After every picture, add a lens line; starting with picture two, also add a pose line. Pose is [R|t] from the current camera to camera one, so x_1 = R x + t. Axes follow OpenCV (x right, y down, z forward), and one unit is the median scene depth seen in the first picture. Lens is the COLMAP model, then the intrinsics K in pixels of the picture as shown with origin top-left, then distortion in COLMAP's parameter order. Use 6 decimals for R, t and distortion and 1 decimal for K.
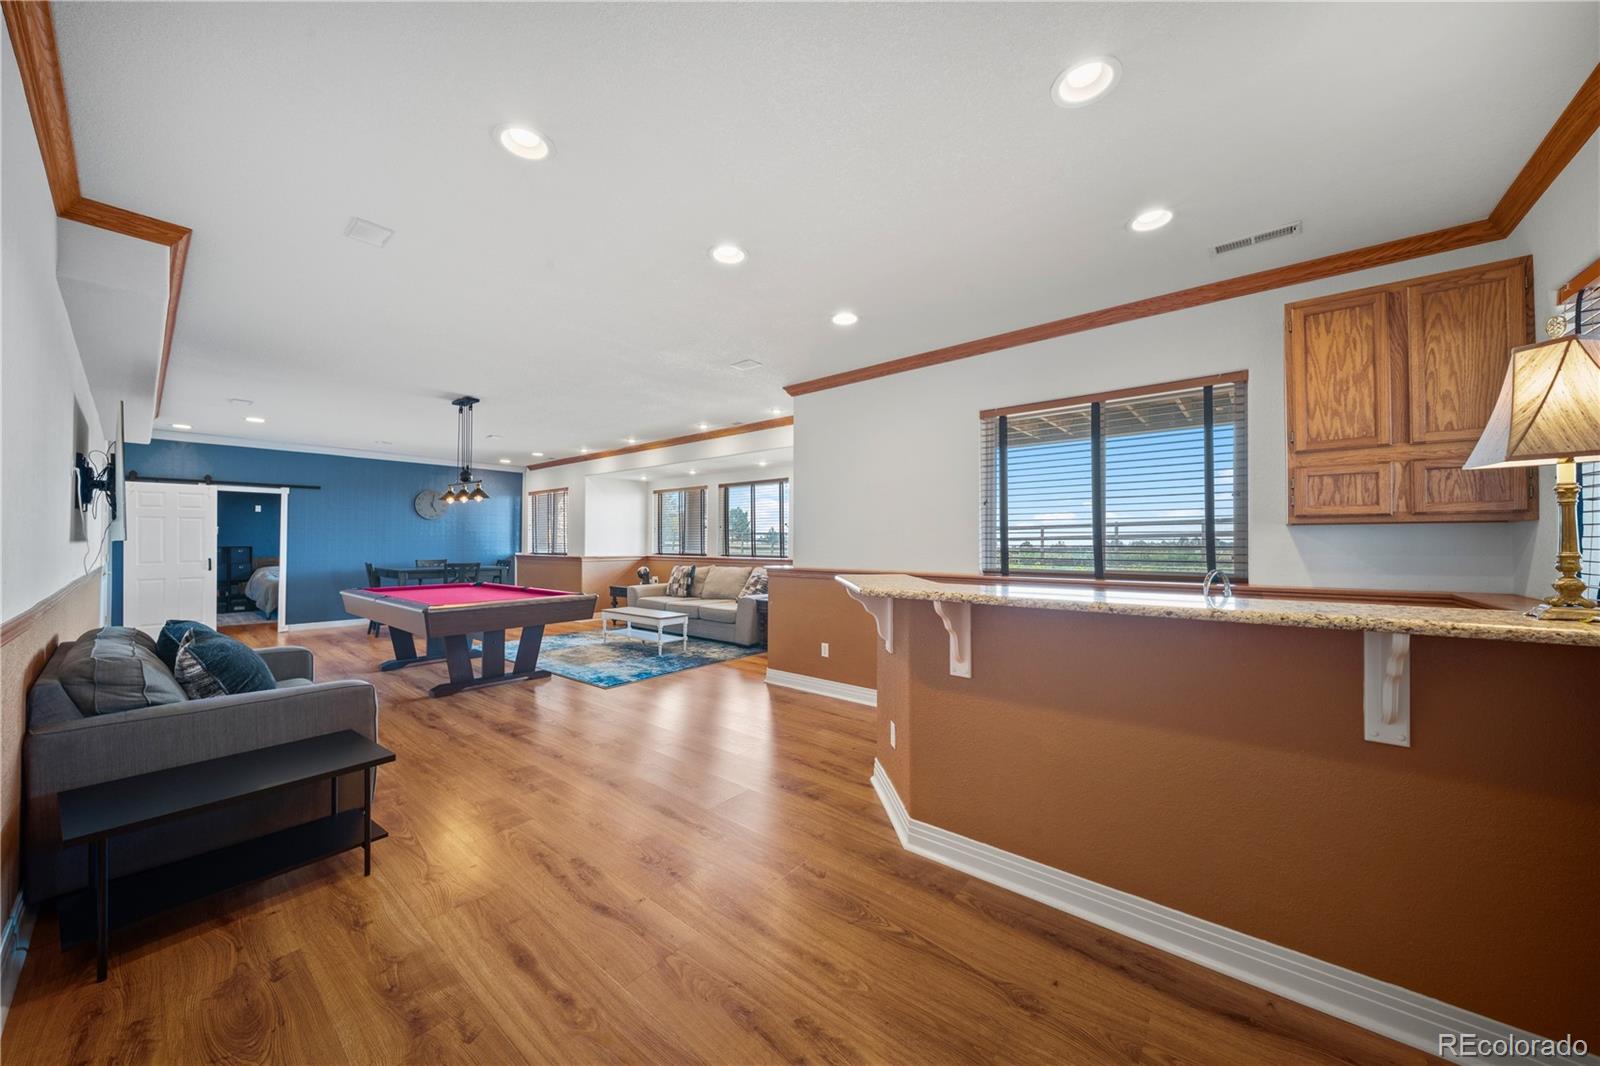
lens RADIAL K [[553.7, 0, 798.6], [0, 553.7, 537.6], [0, 0, 1]] dist [0.000611, -0.003473]
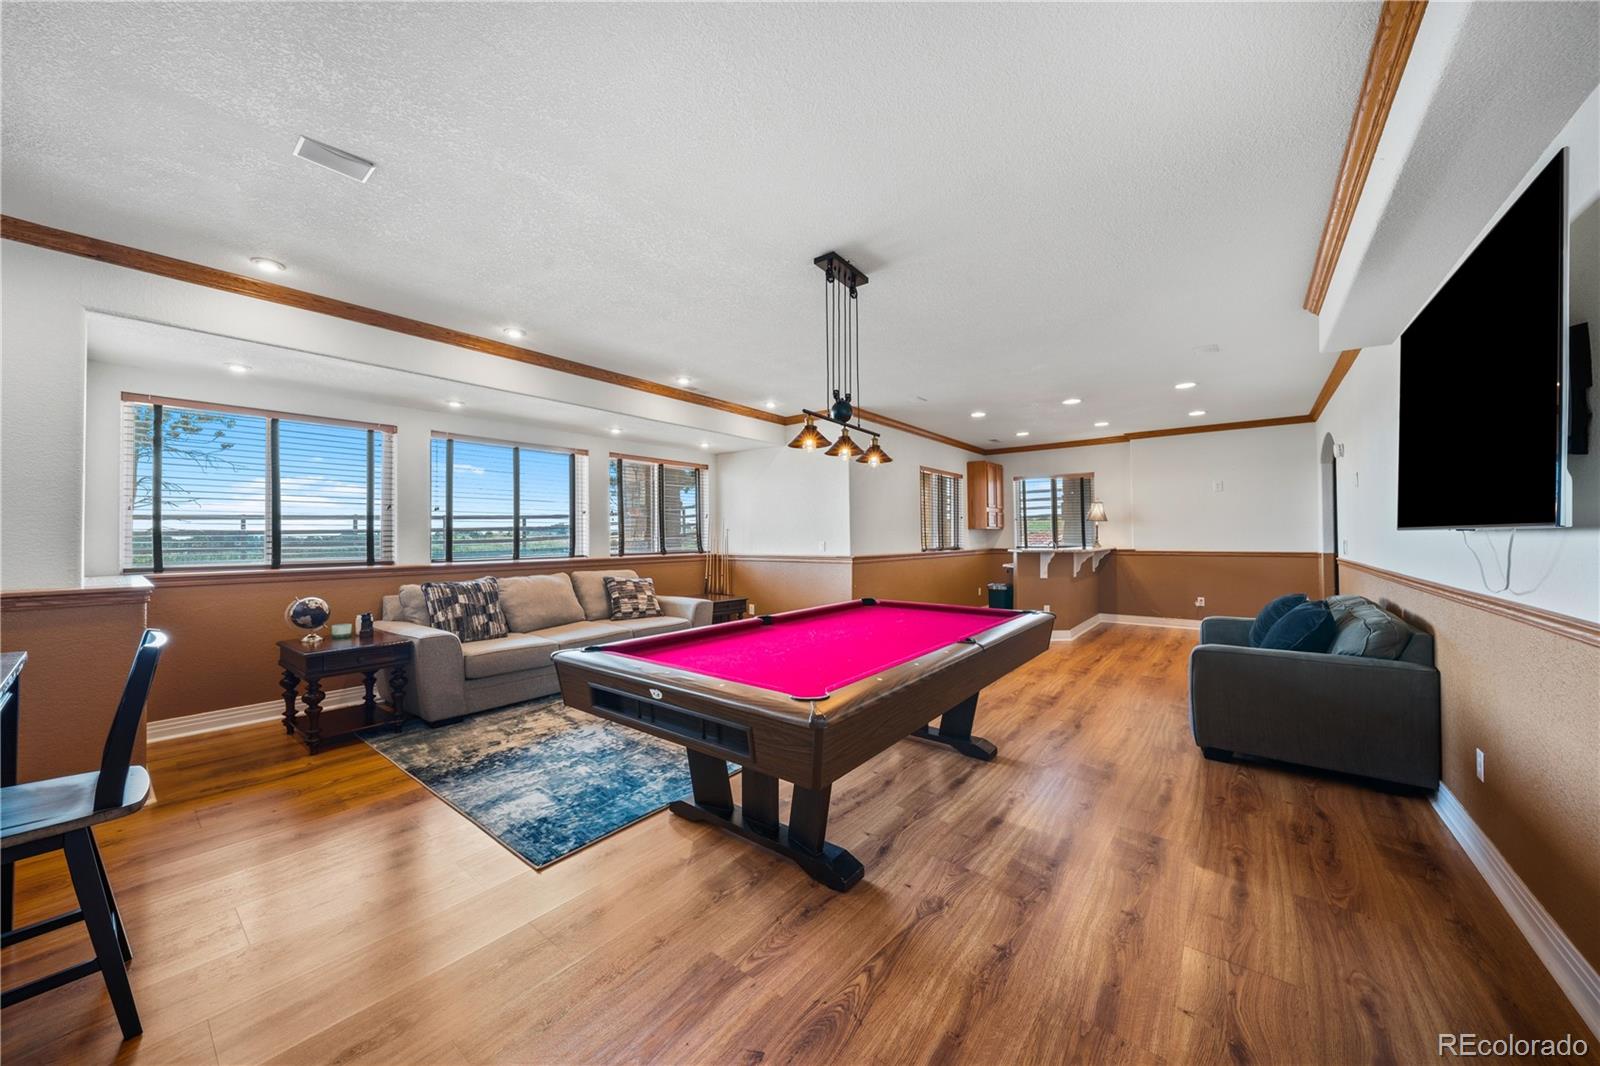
lens RADIAL K [[553.7, 0, 798.6], [0, 553.7, 537.6], [0, 0, 1]] dist [0.000611, -0.003473]
pose [[-0.016085, -0.001070, 0.999870, -1.186129], [-0.005874, 0.999982, 0.000976, 0.013284], [-0.999853, -0.005857, -0.016091, 1.104507]]
